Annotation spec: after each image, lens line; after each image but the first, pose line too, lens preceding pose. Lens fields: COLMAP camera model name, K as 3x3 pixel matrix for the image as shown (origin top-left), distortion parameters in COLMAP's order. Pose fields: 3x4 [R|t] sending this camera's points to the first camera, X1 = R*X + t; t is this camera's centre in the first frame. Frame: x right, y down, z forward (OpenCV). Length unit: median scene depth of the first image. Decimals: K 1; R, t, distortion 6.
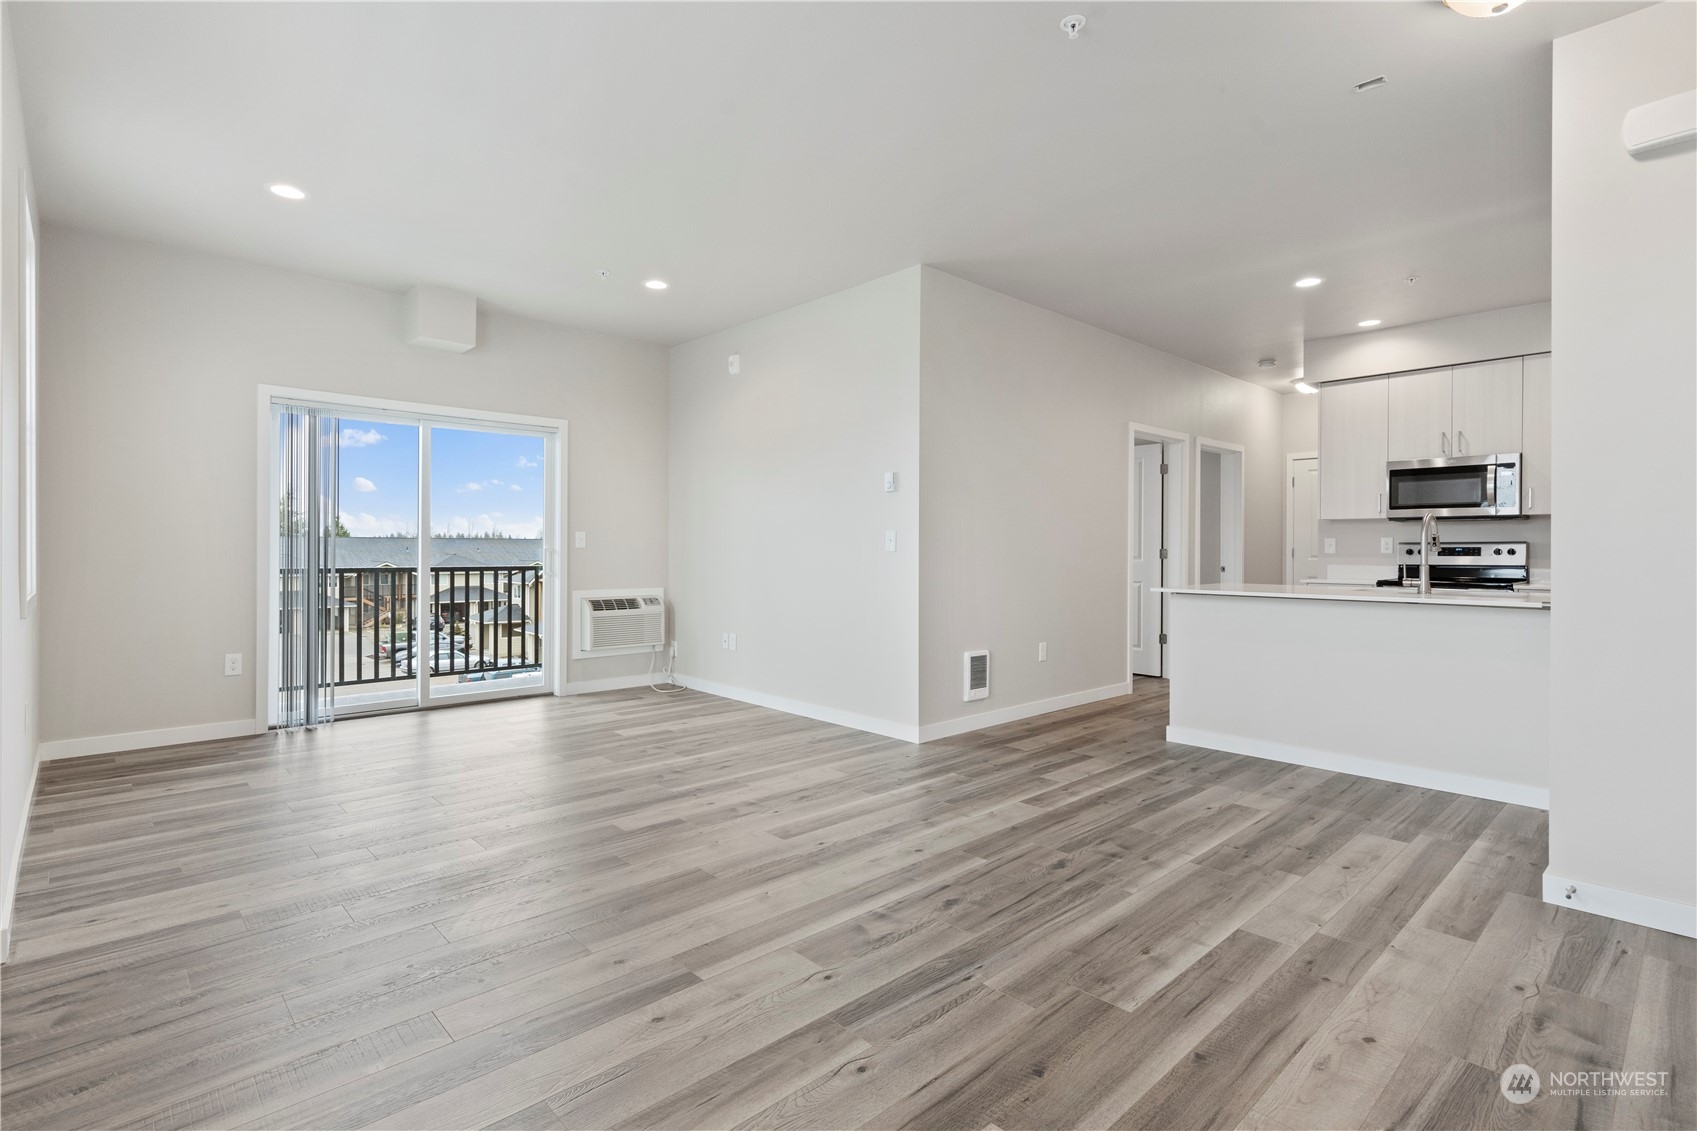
lens RADIAL K [[839.3, 0, 859.4], [0, 839.3, 556.4], [0, 0, 1]] dist [-0.002013, -0.000455]
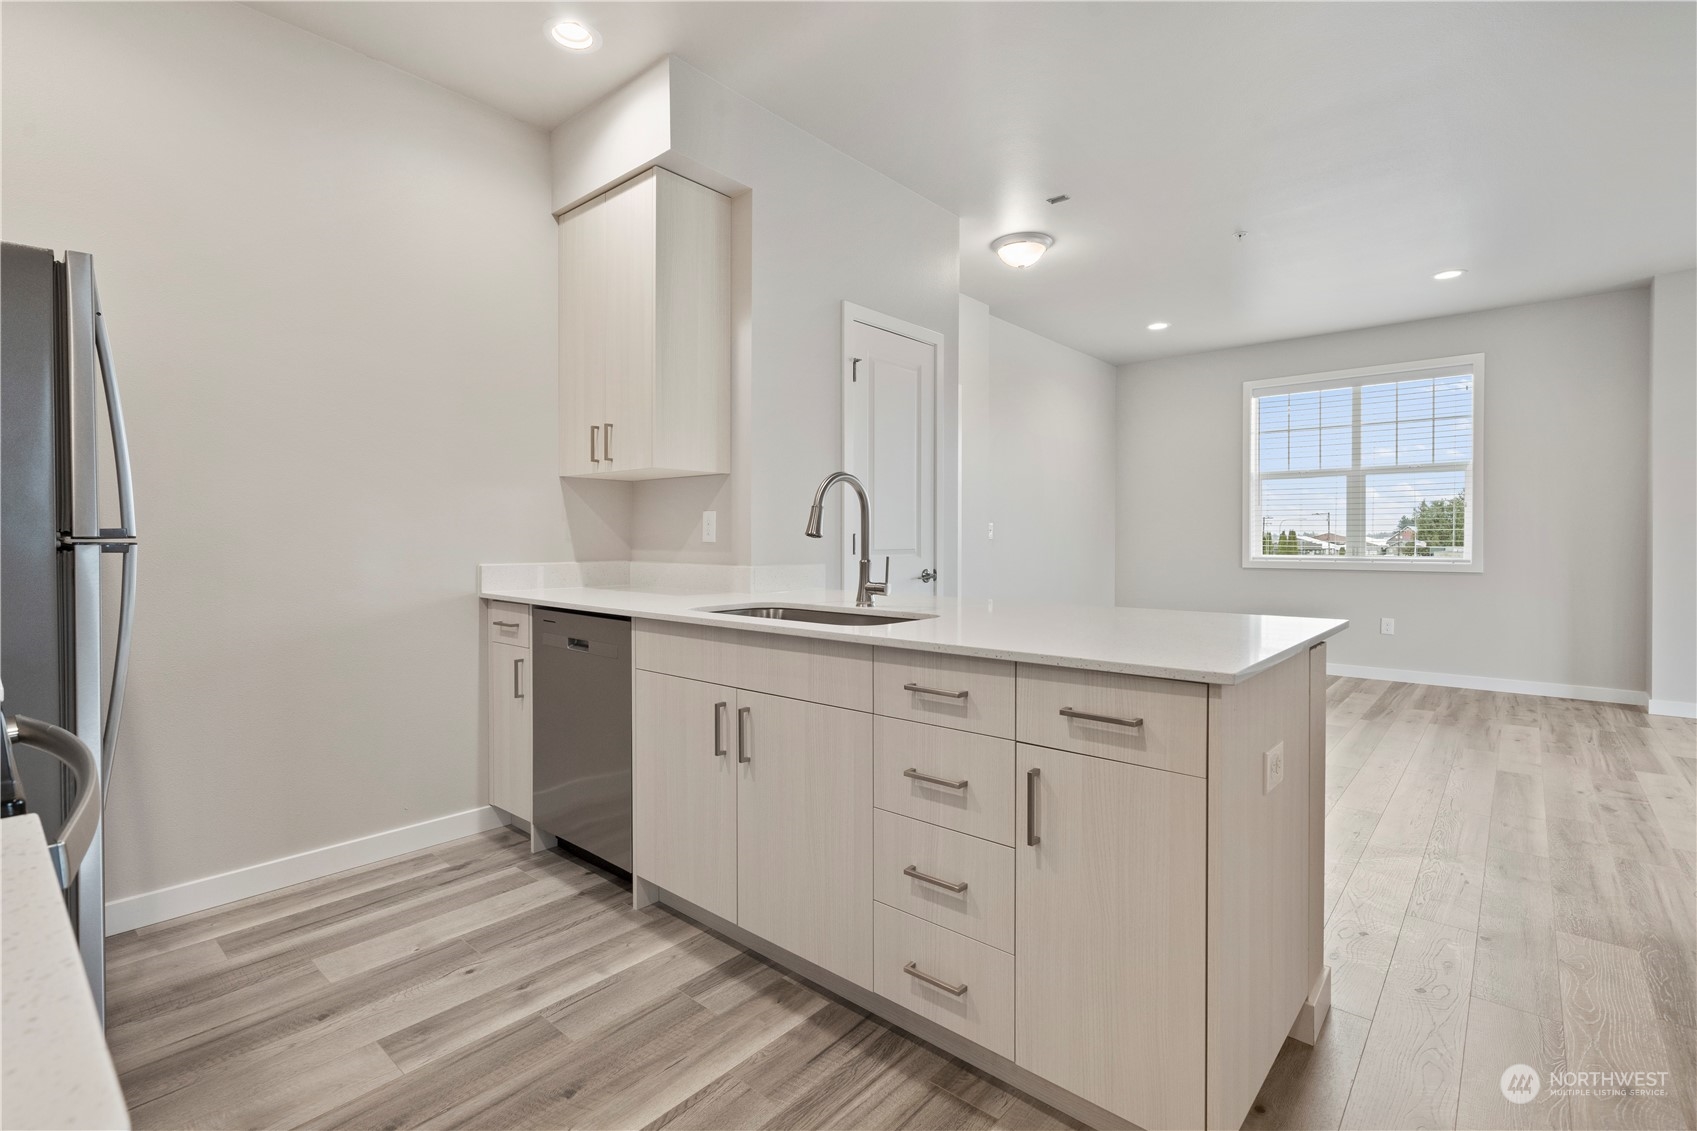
lens RADIAL K [[773.7, 0, 841.4], [0, 773.7, 541.7], [0, 0, 1]] dist [-0.004200, 0.000561]
pose [[-0.997422, -0.002538, -0.071708, 0.882495], [-0.003494, 0.999907, 0.013204, -0.012495], [0.071668, 0.013421, -0.997338, 1.893525]]
